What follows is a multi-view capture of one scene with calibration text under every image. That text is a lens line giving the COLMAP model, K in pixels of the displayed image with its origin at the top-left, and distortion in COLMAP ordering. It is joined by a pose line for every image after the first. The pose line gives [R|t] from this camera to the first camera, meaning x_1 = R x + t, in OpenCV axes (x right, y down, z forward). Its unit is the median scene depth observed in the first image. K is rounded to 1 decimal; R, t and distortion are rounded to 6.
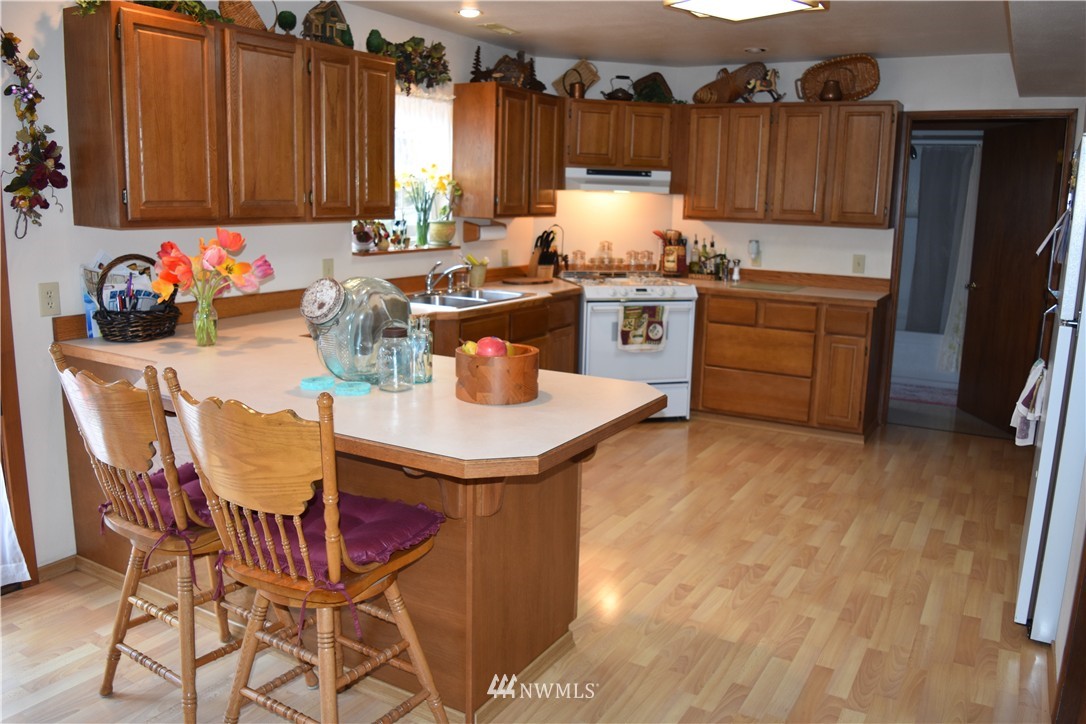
lens RADIAL K [[858.7, 0, 543.0], [0, 858.7, 362.0], [0, 0, 1]] dist [-0.082789, 0.002498]
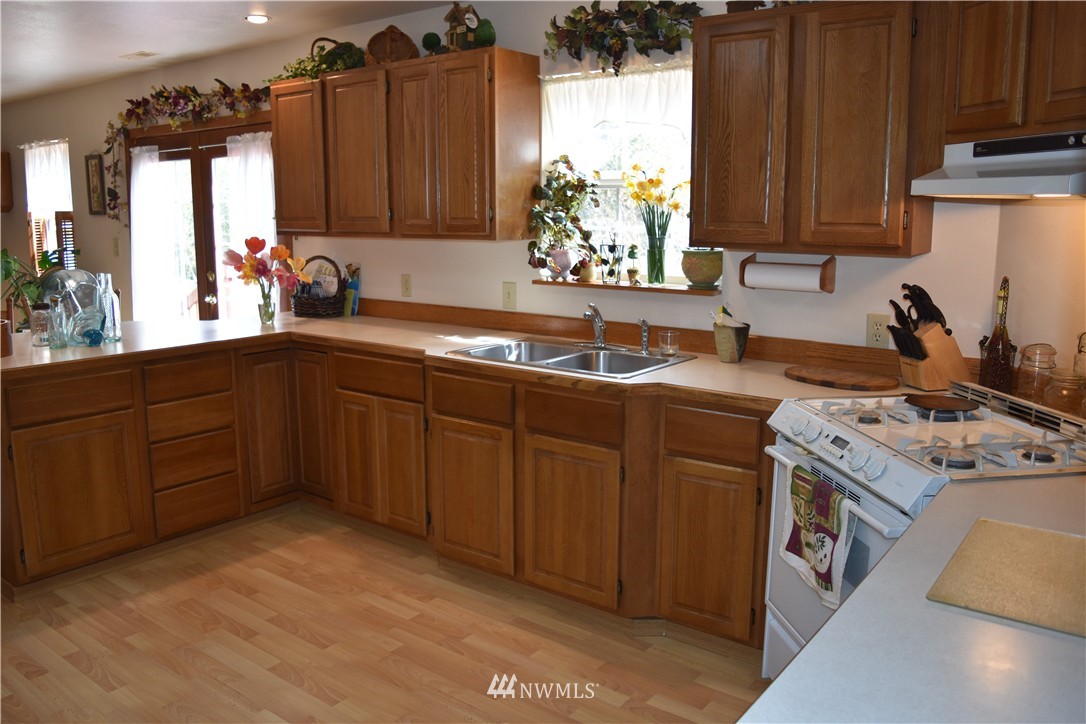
lens RADIAL K [[858.7, 0, 543.0], [0, 858.7, 362.0], [0, 0, 1]] dist [-0.082789, 0.002498]
pose [[-0.131006, 0.153031, -0.979499, 0.509010], [-0.192560, 0.965270, 0.176562, -0.162386], [0.972501, 0.211743, -0.096989, 0.897256]]
